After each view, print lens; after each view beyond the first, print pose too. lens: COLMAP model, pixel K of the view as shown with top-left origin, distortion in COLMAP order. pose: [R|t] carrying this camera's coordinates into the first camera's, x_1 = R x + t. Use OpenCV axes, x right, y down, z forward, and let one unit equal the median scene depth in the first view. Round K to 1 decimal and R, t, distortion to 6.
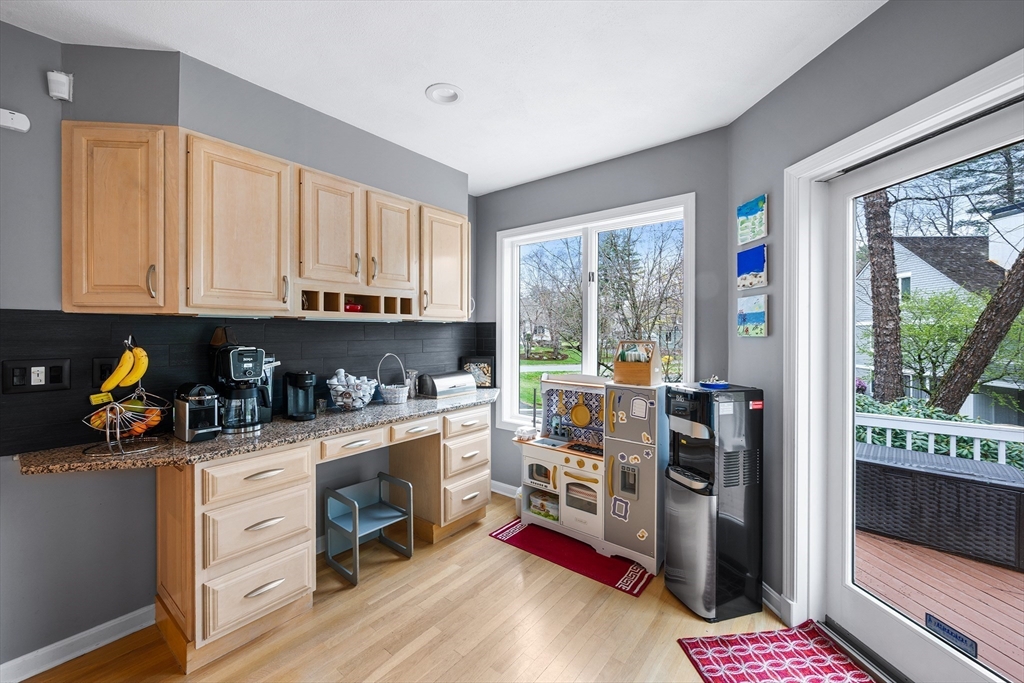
lens RADIAL K [[405.3, 0, 514.0], [0, 405.3, 332.8], [0, 0, 1]] dist [0.000194, -0.000105]
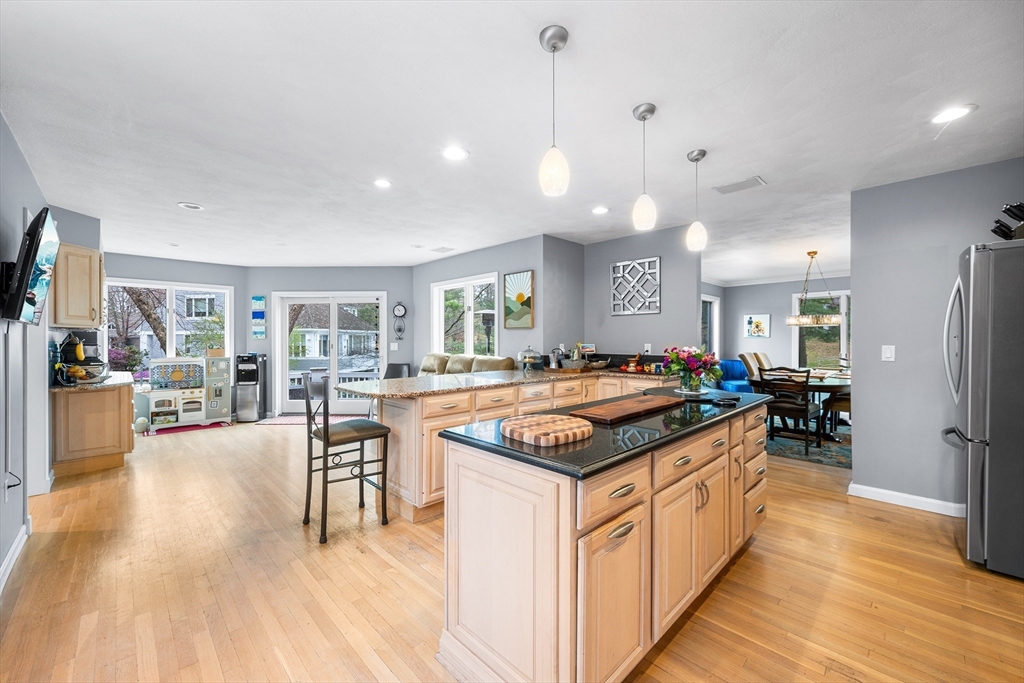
lens RADIAL K [[405.3, 0, 512.8], [0, 405.3, 341.0], [0, 0, 1]] dist [0.000194, -0.000105]
pose [[0.128884, -0.002727, 0.991656, -2.148778], [0.006662, 0.999976, 0.001884, 0.032018], [-0.991637, 0.006364, 0.128899, -1.294330]]
